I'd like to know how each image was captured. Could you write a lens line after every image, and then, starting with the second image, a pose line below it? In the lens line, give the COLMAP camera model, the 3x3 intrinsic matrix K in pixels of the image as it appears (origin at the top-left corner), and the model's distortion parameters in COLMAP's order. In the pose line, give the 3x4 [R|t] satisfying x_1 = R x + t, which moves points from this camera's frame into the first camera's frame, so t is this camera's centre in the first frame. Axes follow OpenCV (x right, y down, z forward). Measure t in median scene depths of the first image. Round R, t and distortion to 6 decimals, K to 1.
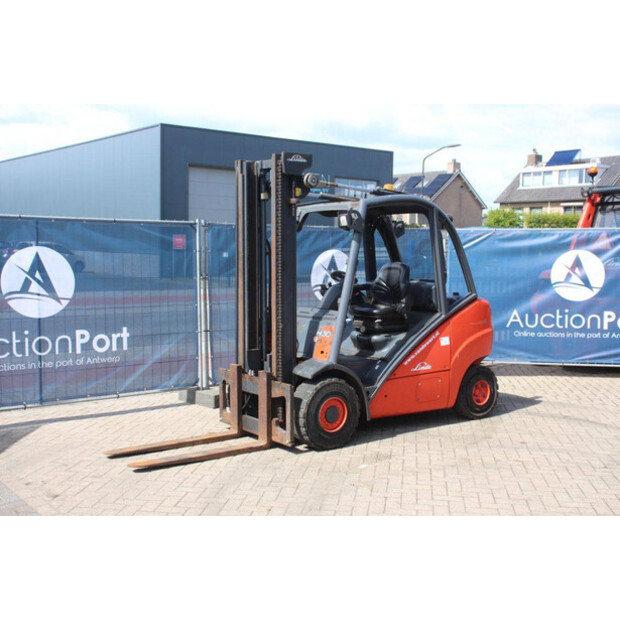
lens RADIAL K [[865.2, 0, 331.3], [0, 865.2, 311.1], [0, 0, 1]] dist [0.048526, 0.000000]
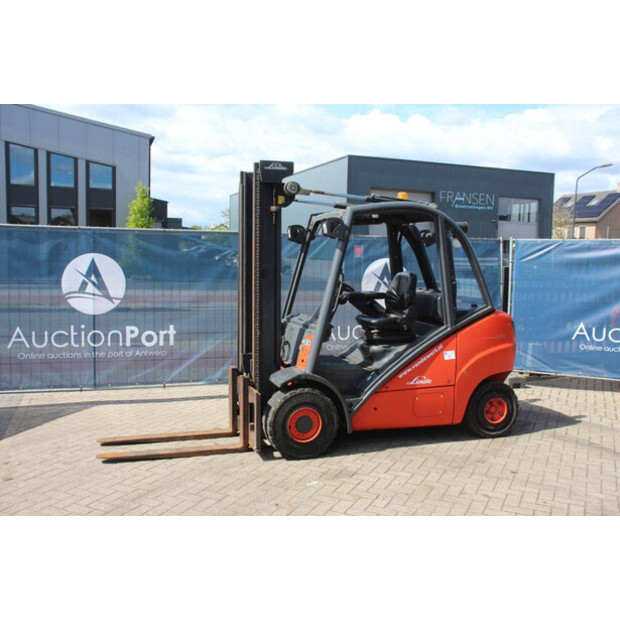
lens RADIAL K [[670.8, 0, 302.1], [0, 670.8, 313.5], [0, 0, 1]] dist [-0.078075, 0.000000]
pose [[0.937414, 0.038434, -0.346088, 0.233779], [-0.034213, 0.999247, 0.018301, -0.019287], [0.346531, -0.005315, 0.938023, 0.254468]]
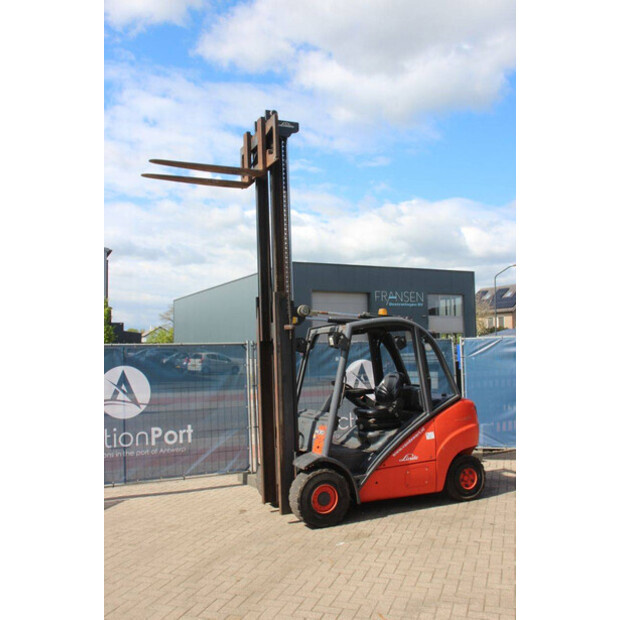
lens RADIAL K [[670.8, 0, 304.6], [0, 670.8, 282.4], [0, 0, 1]] dist [-0.078075, 0.000000]
pose [[0.971519, -0.055440, -0.230384, 0.188112], [0.015852, 0.985274, -0.170248, -0.020750], [0.236430, 0.161747, 0.958091, 0.034653]]
